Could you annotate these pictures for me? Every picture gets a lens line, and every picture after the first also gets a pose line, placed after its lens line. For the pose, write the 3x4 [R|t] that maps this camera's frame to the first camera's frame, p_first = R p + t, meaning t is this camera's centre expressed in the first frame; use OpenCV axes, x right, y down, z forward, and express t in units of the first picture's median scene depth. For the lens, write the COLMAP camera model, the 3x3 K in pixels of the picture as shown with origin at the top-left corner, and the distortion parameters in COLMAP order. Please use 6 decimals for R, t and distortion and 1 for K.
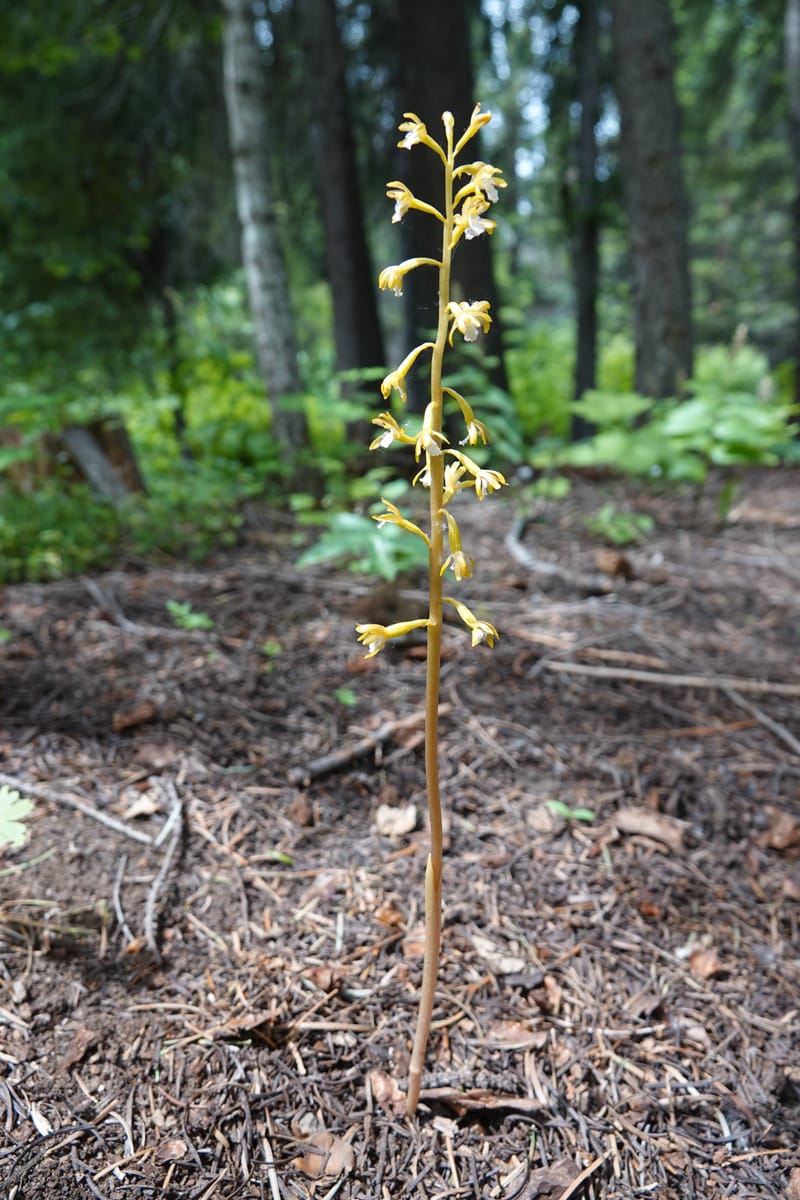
lens RADIAL K [[848.0, 0, 400.0], [0, 848.0, 600.0], [0, 0, 1]] dist [0.008530, 0.002302]
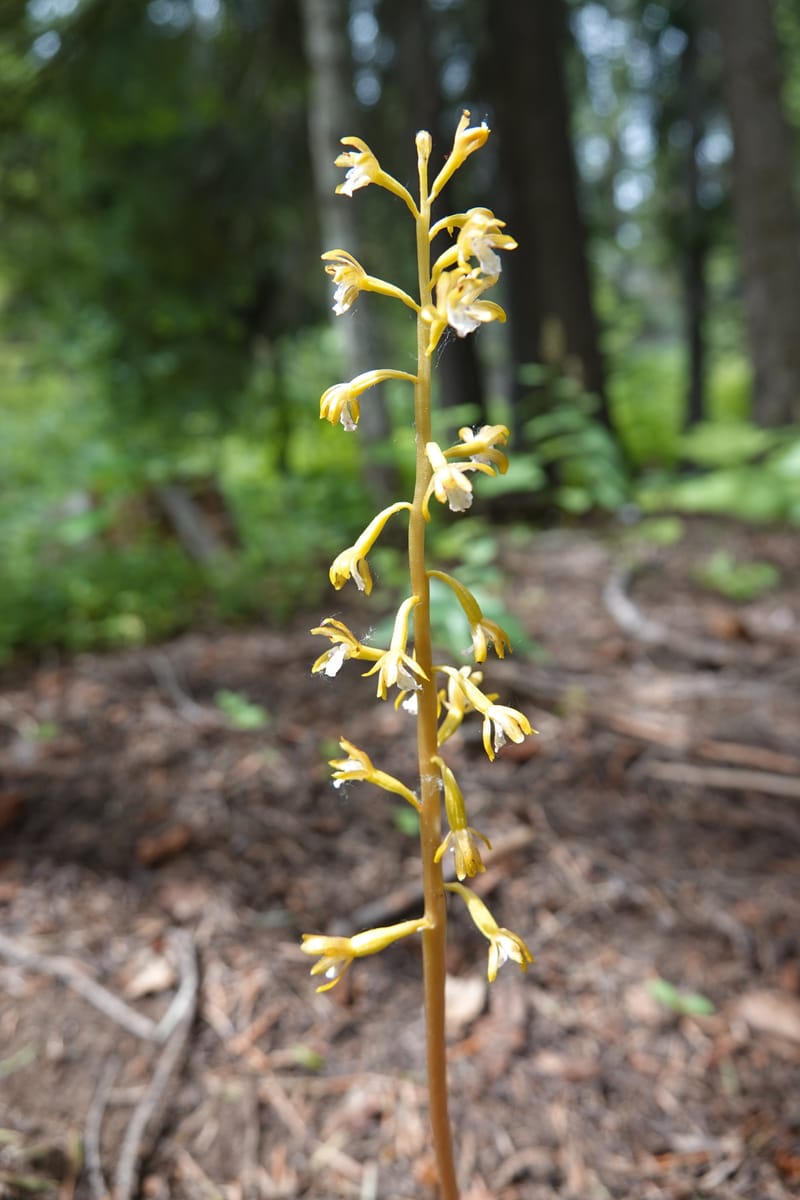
lens RADIAL K [[848.0, 0, 400.0], [0, 848.0, 600.0], [0, 0, 1]] dist [0.008530, 0.002302]
pose [[0.992031, -0.010657, -0.125543, 0.053250], [0.005814, 0.999227, -0.038877, -0.102763], [0.125860, 0.037837, 0.991326, 0.194567]]
